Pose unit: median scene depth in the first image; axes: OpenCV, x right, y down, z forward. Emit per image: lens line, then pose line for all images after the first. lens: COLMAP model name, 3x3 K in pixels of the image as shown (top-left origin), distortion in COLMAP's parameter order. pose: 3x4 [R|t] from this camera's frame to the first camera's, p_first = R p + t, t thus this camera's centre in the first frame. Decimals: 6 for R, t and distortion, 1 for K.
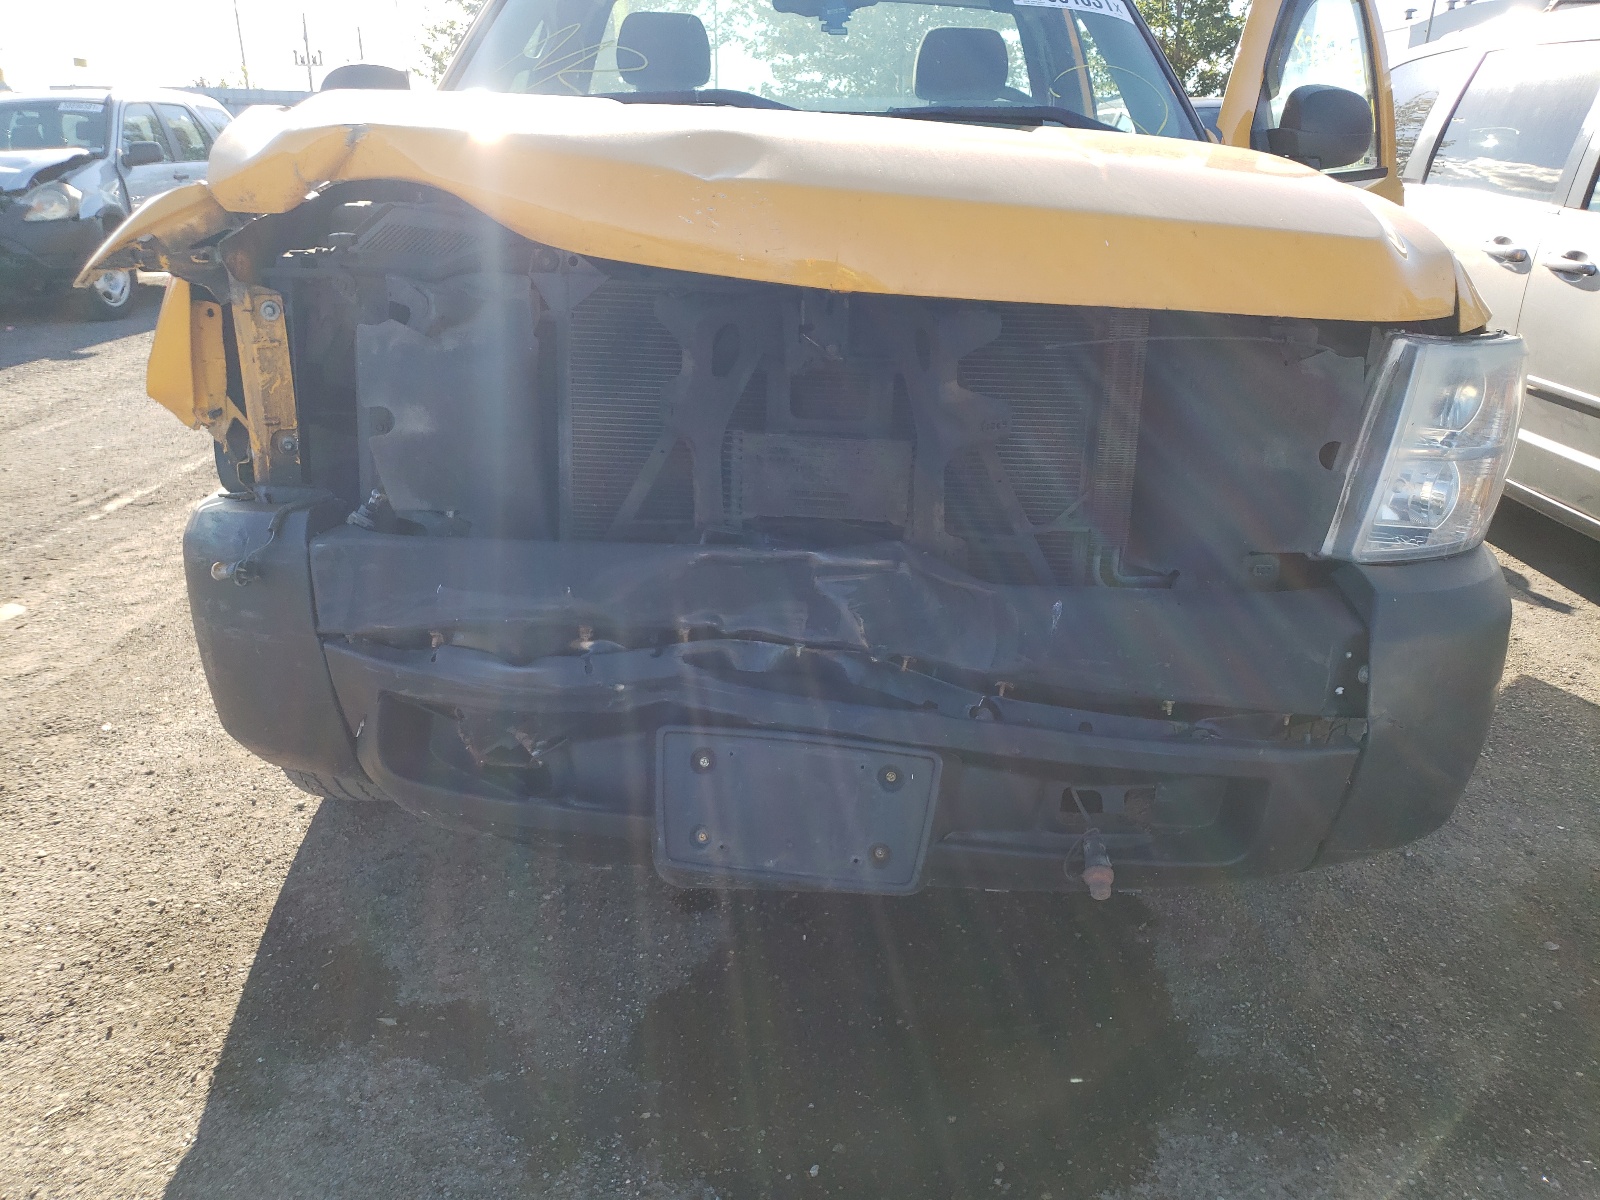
lens RADIAL K [[1291.3, 0, 811.0], [0, 1291.3, 601.7], [0, 0, 1]] dist [-0.005010, 0.016452]
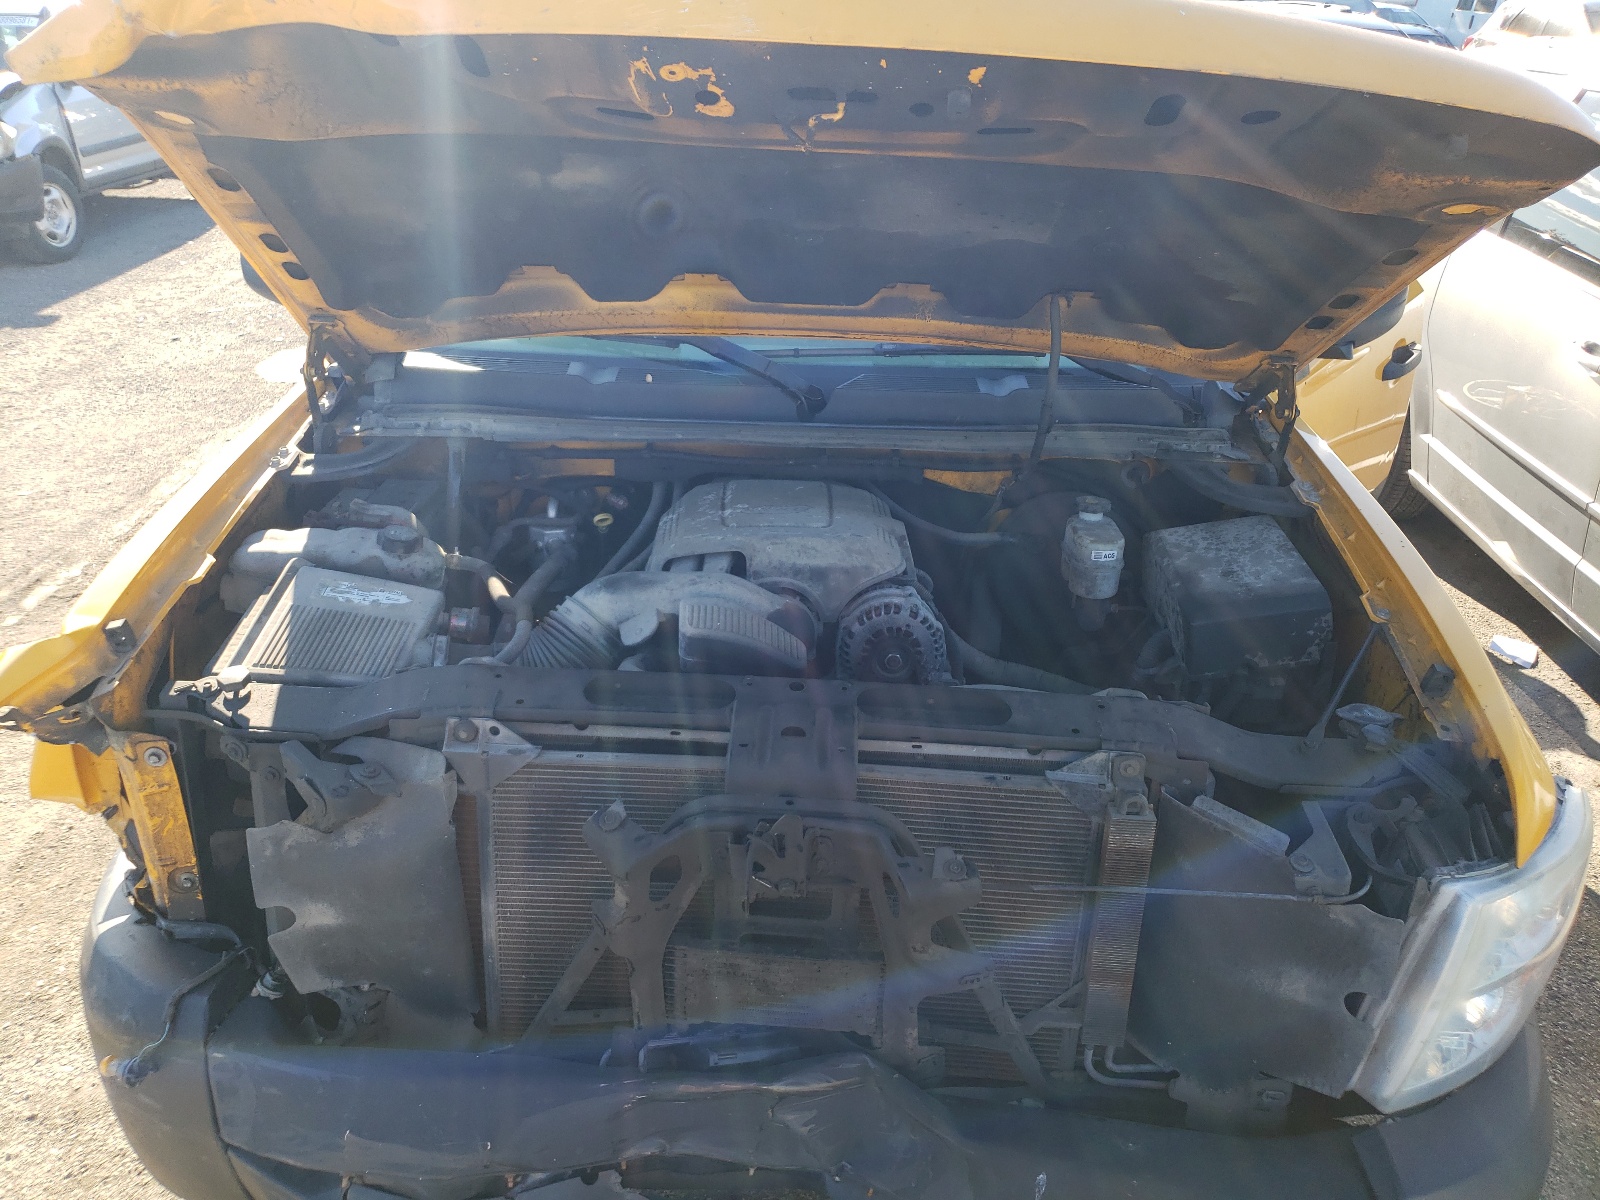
lens RADIAL K [[1291.3, 0, 787.8], [0, 1291.3, 599.3], [0, 0, 1]] dist [-0.005010, 0.016452]
pose [[0.999798, 0.008441, -0.018231, 0.029141], [-0.006174, 0.992632, 0.121007, -0.453721], [0.019118, -0.120870, 0.992484, 0.149129]]
